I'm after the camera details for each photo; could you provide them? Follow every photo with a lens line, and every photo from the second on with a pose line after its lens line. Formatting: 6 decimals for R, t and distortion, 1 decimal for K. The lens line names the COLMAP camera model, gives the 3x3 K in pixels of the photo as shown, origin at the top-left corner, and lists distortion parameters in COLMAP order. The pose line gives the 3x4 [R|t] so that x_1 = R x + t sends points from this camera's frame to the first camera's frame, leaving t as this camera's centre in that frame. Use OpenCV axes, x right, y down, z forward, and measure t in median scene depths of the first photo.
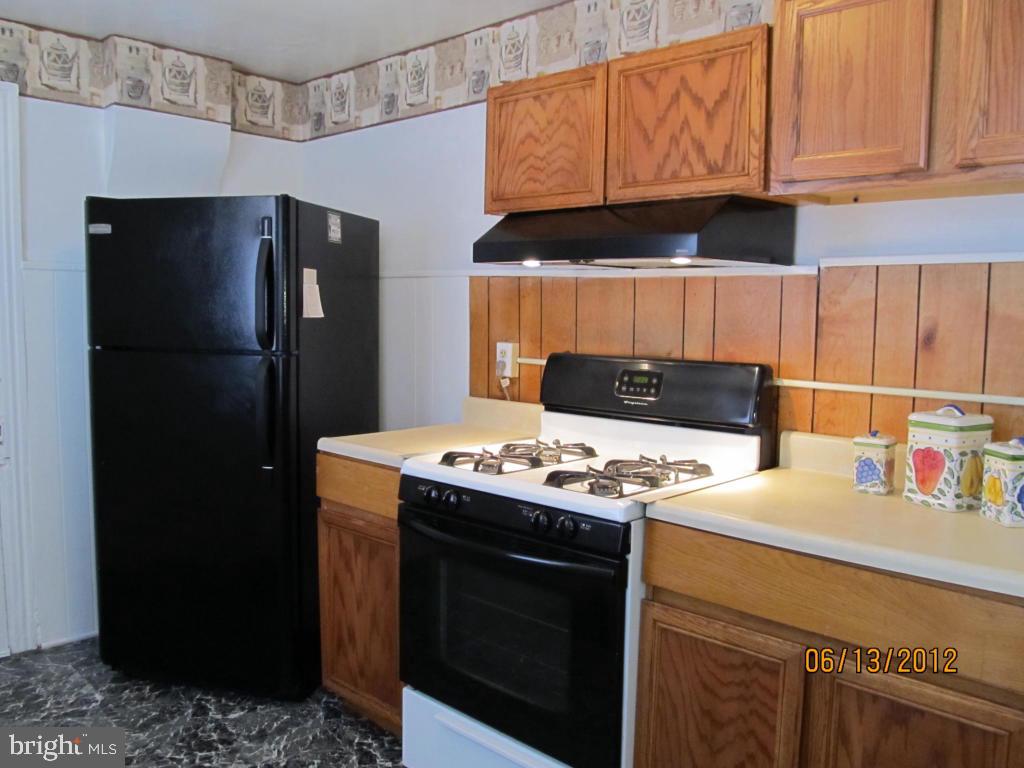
lens RADIAL K [[869.9, 0, 505.1], [0, 869.9, 382.5], [0, 0, 1]] dist [-0.094326, 0.059353]
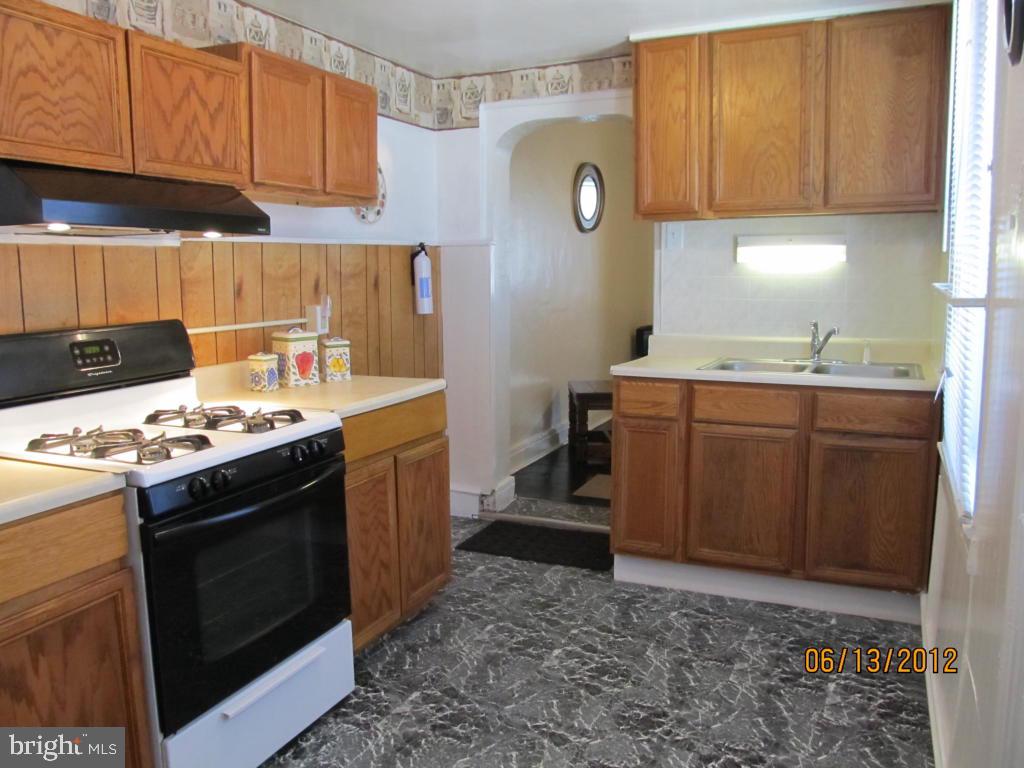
lens RADIAL K [[869.9, 0, 505.1], [0, 869.9, 382.5], [0, 0, 1]] dist [-0.094326, 0.059353]
pose [[-0.377701, -0.130343, 0.916708, -0.988120], [0.084445, 0.981067, 0.174287, -0.103700], [-0.922069, 0.143239, -0.359543, 0.992757]]
